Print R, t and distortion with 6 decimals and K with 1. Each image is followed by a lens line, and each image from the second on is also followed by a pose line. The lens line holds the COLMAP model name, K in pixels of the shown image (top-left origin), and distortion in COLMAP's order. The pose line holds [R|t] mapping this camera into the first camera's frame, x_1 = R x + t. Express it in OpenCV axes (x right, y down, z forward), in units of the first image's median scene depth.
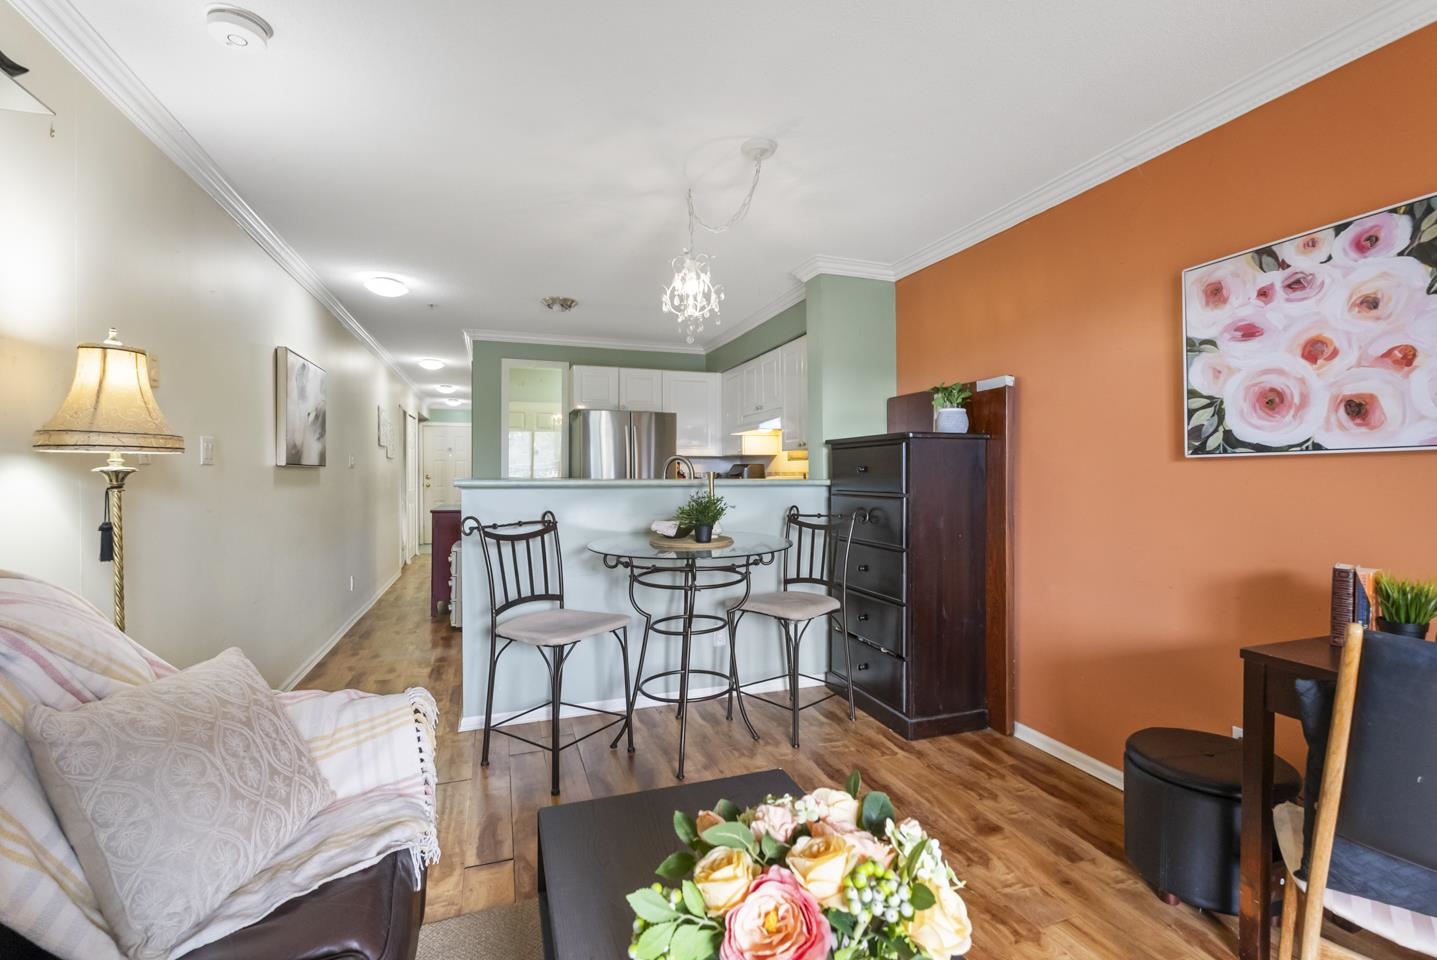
lens RADIAL K [[649.9, 0, 736.3], [0, 649.9, 477.1], [0, 0, 1]] dist [-0.005467, 0.001810]
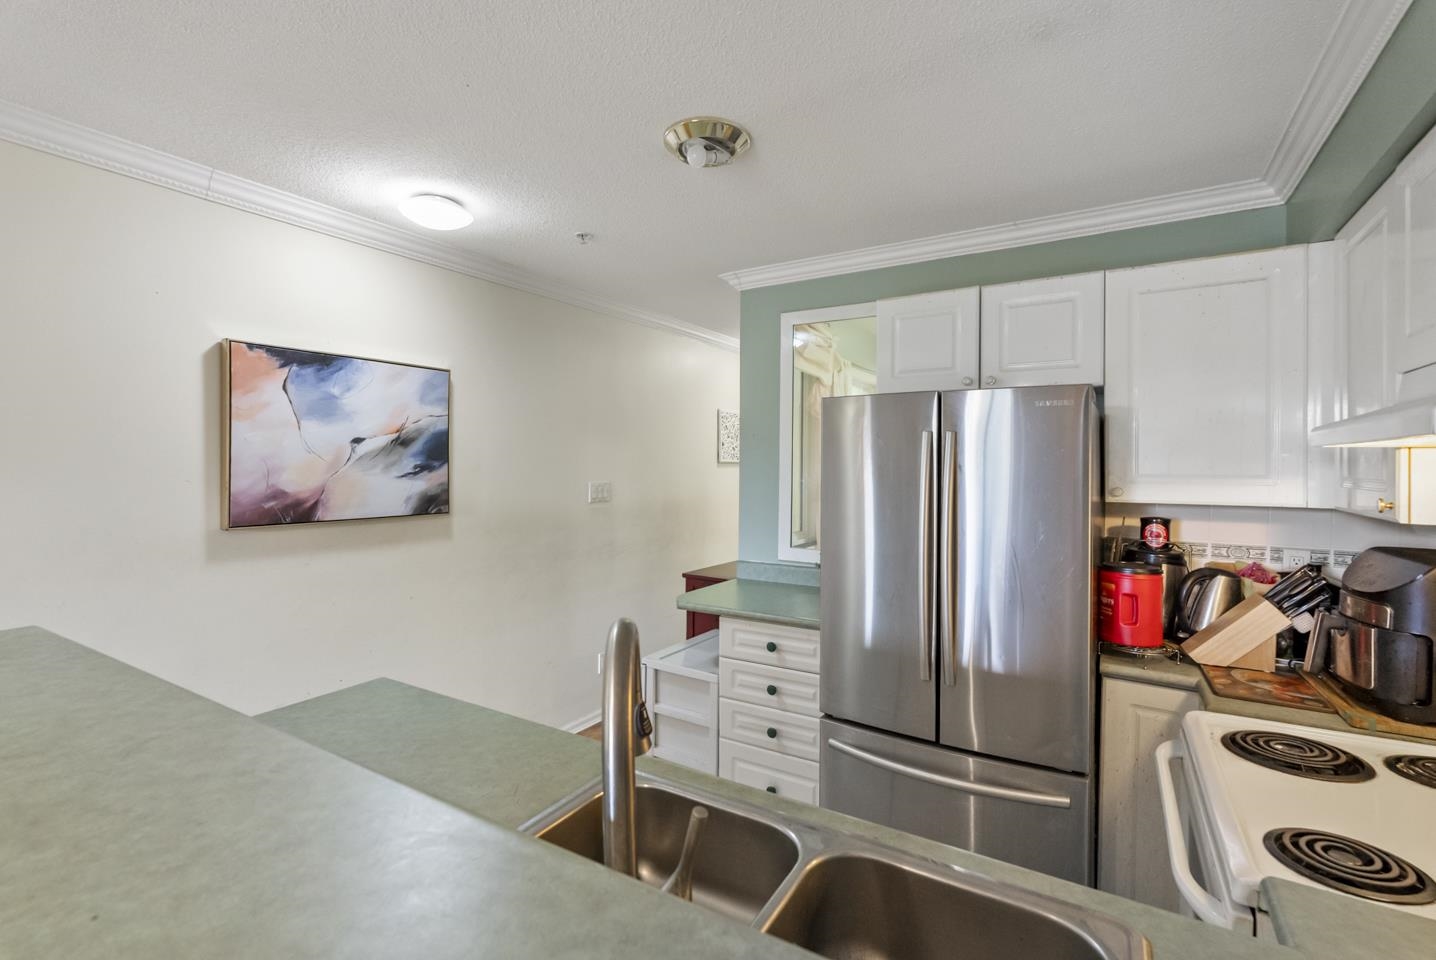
lens RADIAL K [[649.5, 0, 719.3], [0, 649.5, 466.1], [0, 0, 1]] dist [-0.005467, 0.001810]
pose [[0.605249, 0.009585, -0.795979, 0.086224], [-0.012150, 0.999922, 0.002802, -0.092621], [0.795944, 0.007975, 0.605318, 1.077941]]
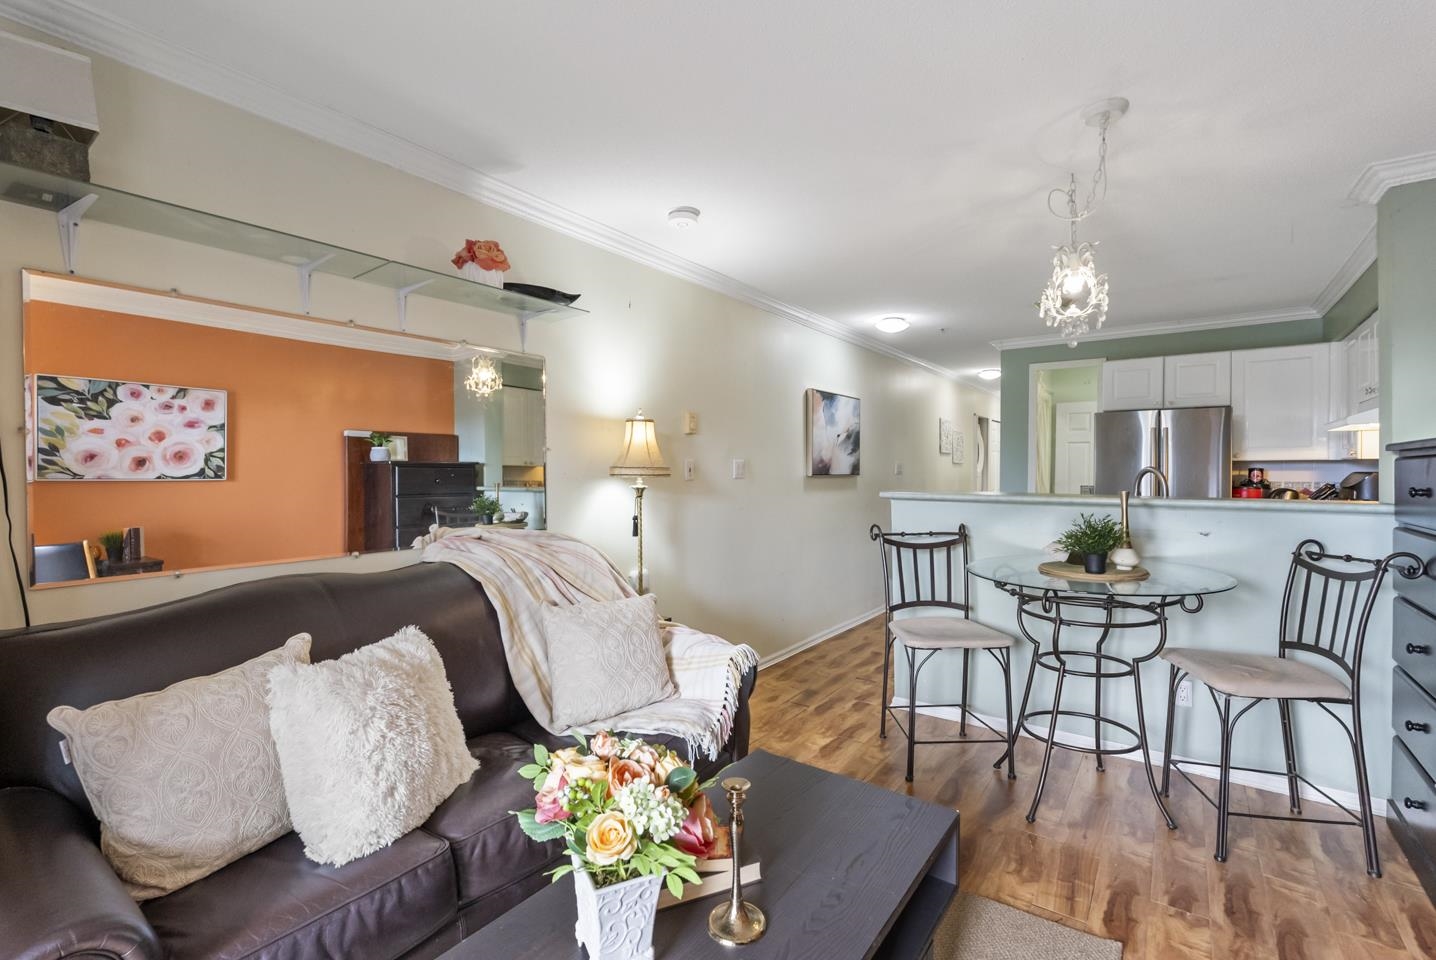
lens RADIAL K [[649.5, 0, 713.7], [0, 649.5, 480.6], [0, 0, 1]] dist [-0.005467, 0.001810]
pose [[0.549262, 0.015635, -0.835504, 0.354263], [-0.006246, 0.999874, 0.014604, -0.029146], [0.835627, -0.002803, 0.549291, 0.088962]]
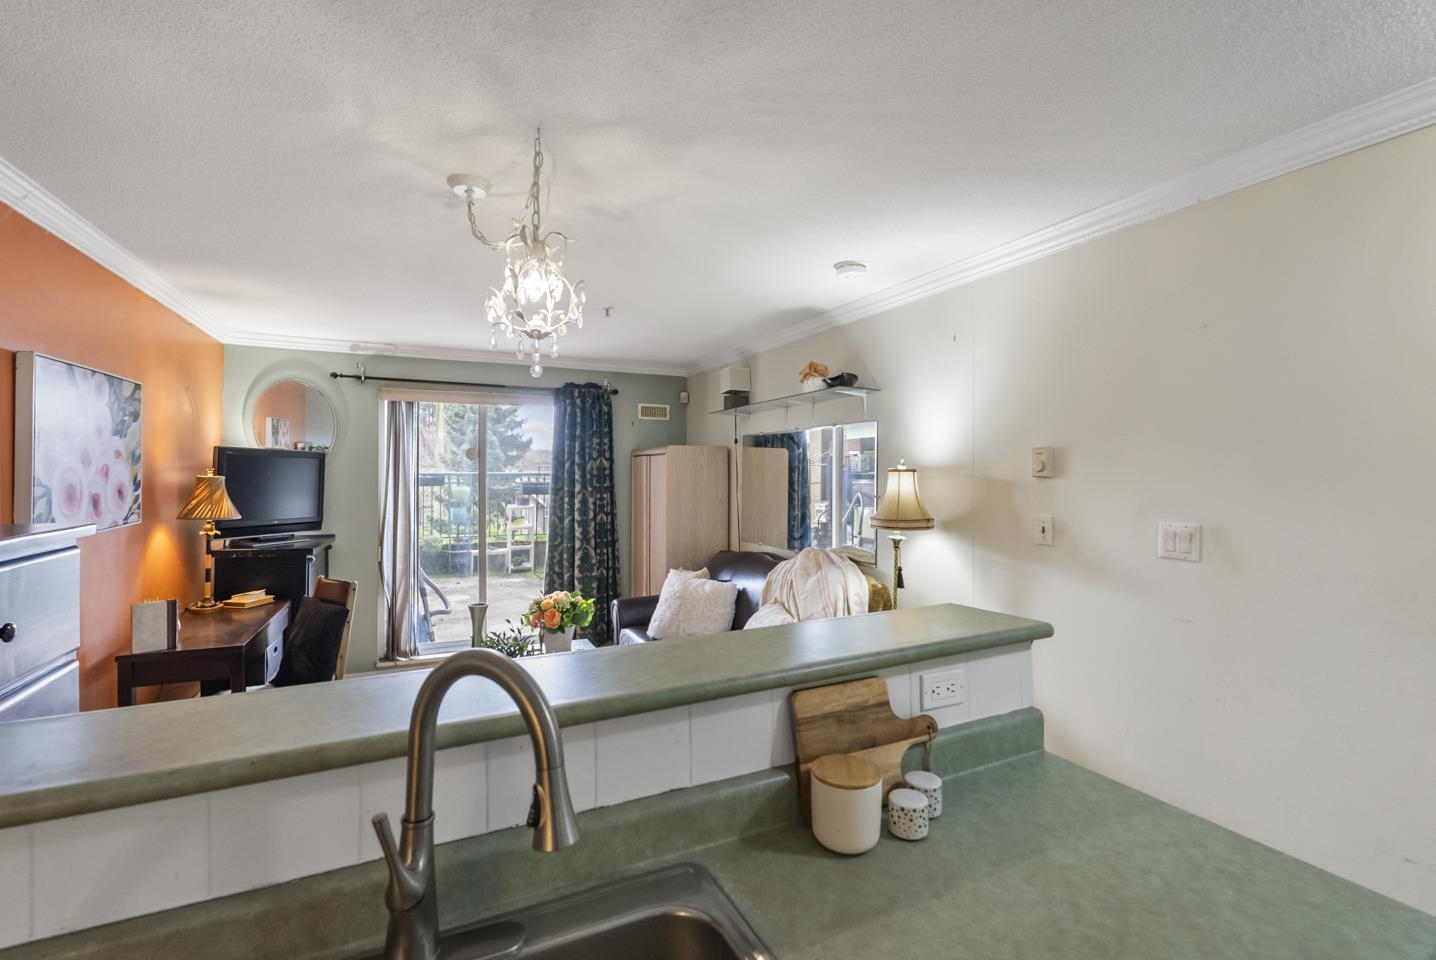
lens RADIAL K [[649.5, 0, 725.8], [0, 649.5, 474.6], [0, 0, 1]] dist [-0.005467, 0.001810]
pose [[-0.996100, -0.000690, -0.088226, -0.164216], [-0.001627, 0.999943, 0.010553, -0.105034], [0.088214, 0.010656, -0.996045, 1.418966]]
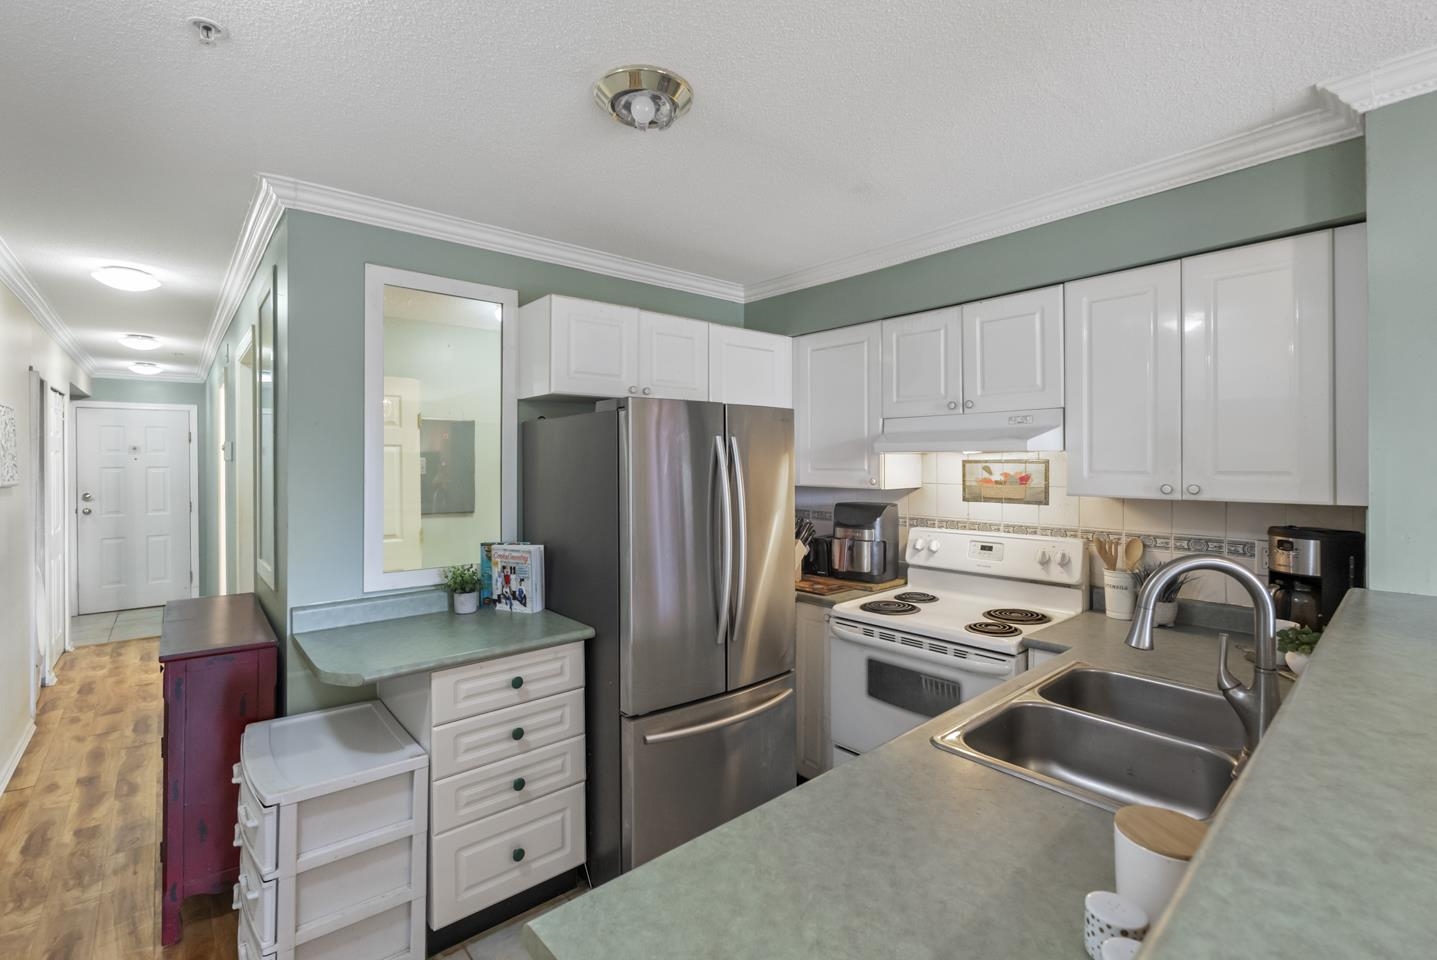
lens RADIAL K [[649.9, 0, 720.2], [0, 649.9, 462.1], [0, 0, 1]] dist [-0.005467, 0.001810]
pose [[0.938776, 0.000926, 0.344527, -0.503683], [0.000732, 0.999989, -0.004682, -0.093130], [-0.344528, 0.004647, 0.938765, 0.922474]]
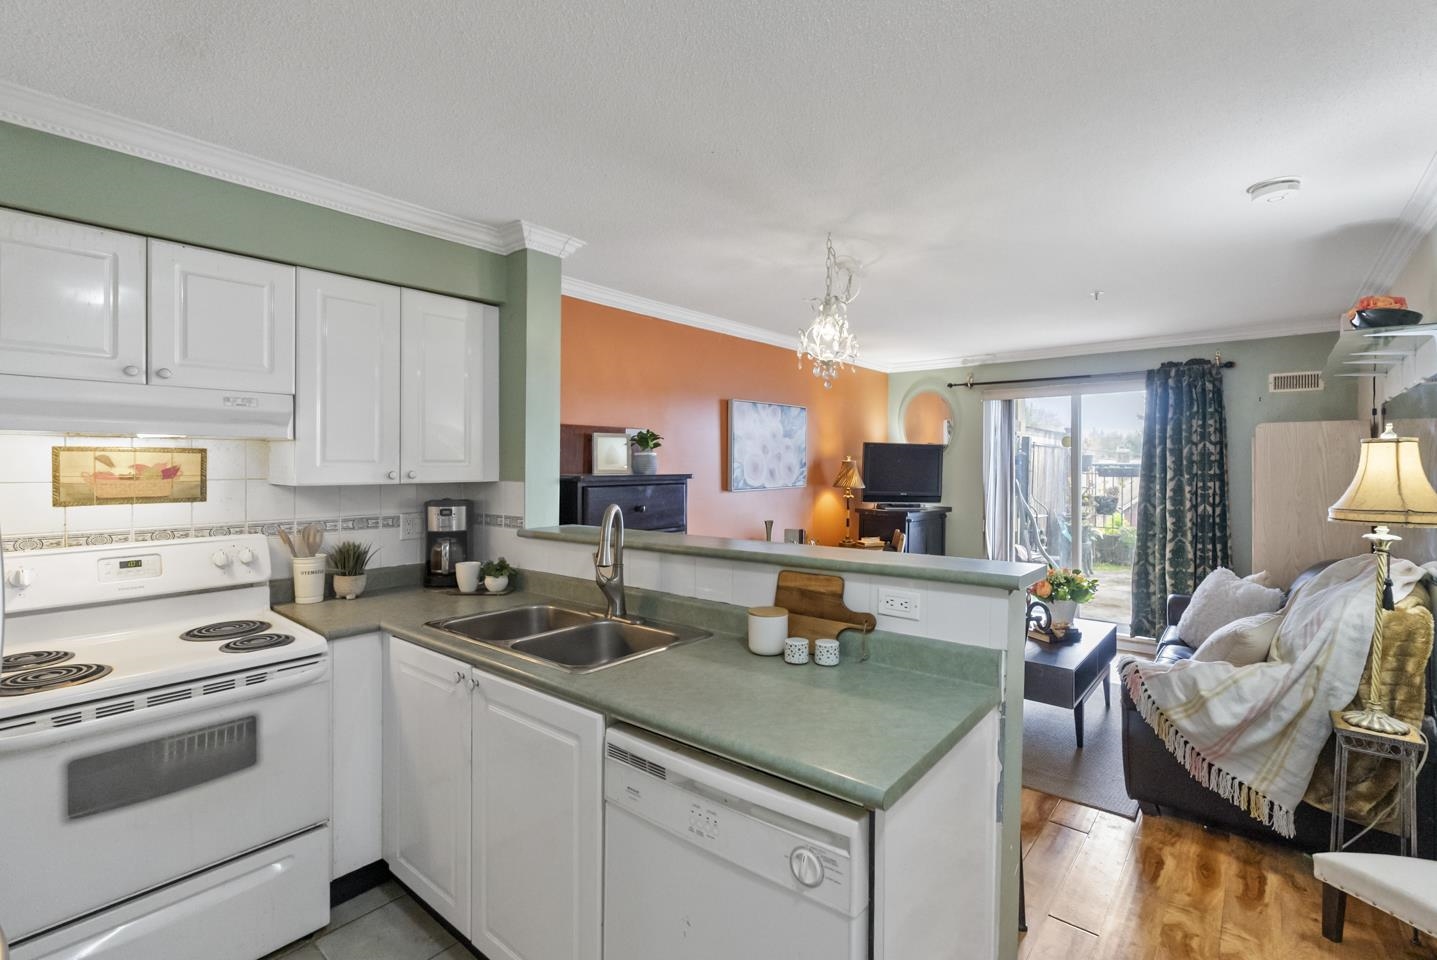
lens RADIAL K [[649.9, 0, 723.4], [0, 649.9, 469.8], [0, 0, 1]] dist [-0.005467, 0.001810]
pose [[-0.496083, -0.005525, 0.868257, -0.731096], [0.002747, 0.999965, 0.007933, -0.080660], [-0.868271, 0.006321, -0.496051, 1.414901]]
